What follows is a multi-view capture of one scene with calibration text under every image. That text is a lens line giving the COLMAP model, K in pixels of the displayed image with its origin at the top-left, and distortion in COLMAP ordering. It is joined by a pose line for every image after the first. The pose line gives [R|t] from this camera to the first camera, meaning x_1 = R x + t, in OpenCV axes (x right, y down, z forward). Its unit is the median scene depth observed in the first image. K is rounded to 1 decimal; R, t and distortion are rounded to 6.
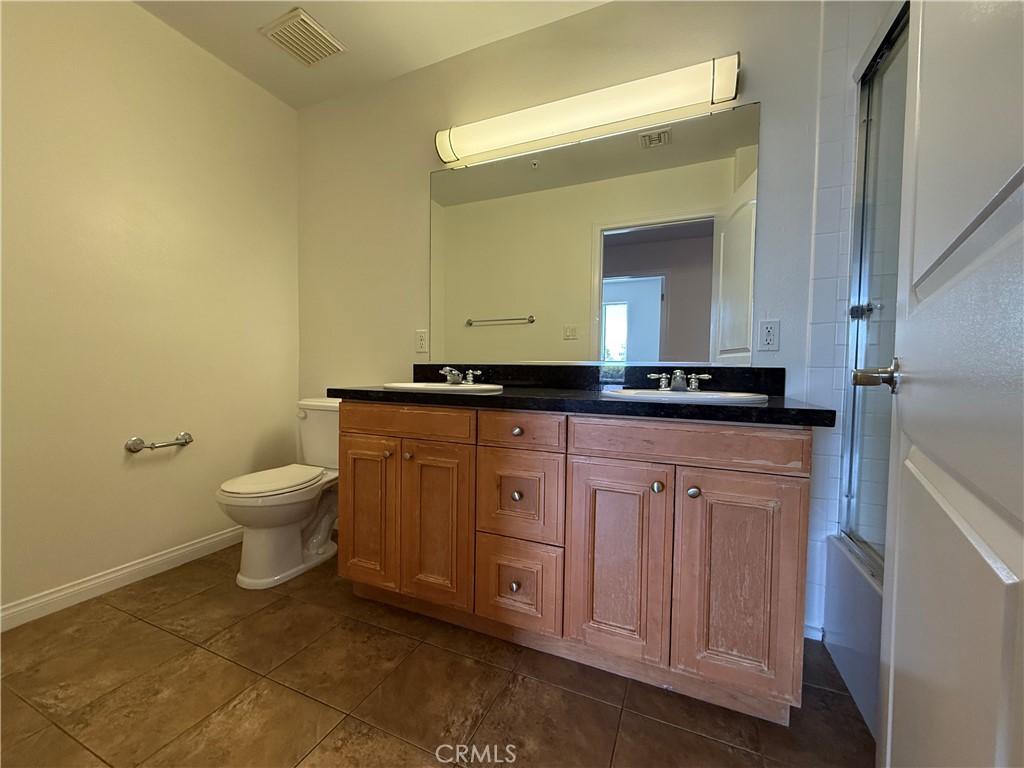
lens RADIAL K [[412.4, 0, 512.0], [0, 412.4, 384.0], [0, 0, 1]] dist [0.001165, 0.000016]
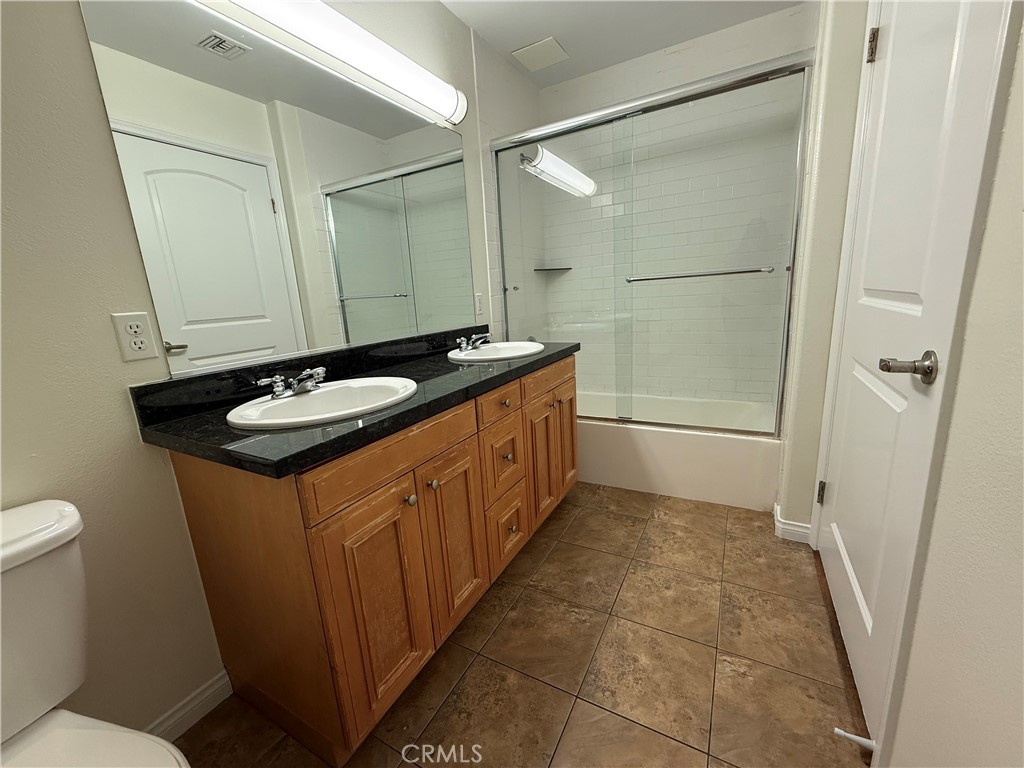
lens RADIAL K [[407.3, 0, 509.9], [0, 407.3, 383.3], [0, 0, 1]] dist [0.000365, -0.000094]
pose [[0.091362, -0.228075, 0.969348, -1.038188], [0.097651, 0.970779, 0.219208, -0.180202], [-0.991018, 0.074631, 0.110964, 0.838096]]
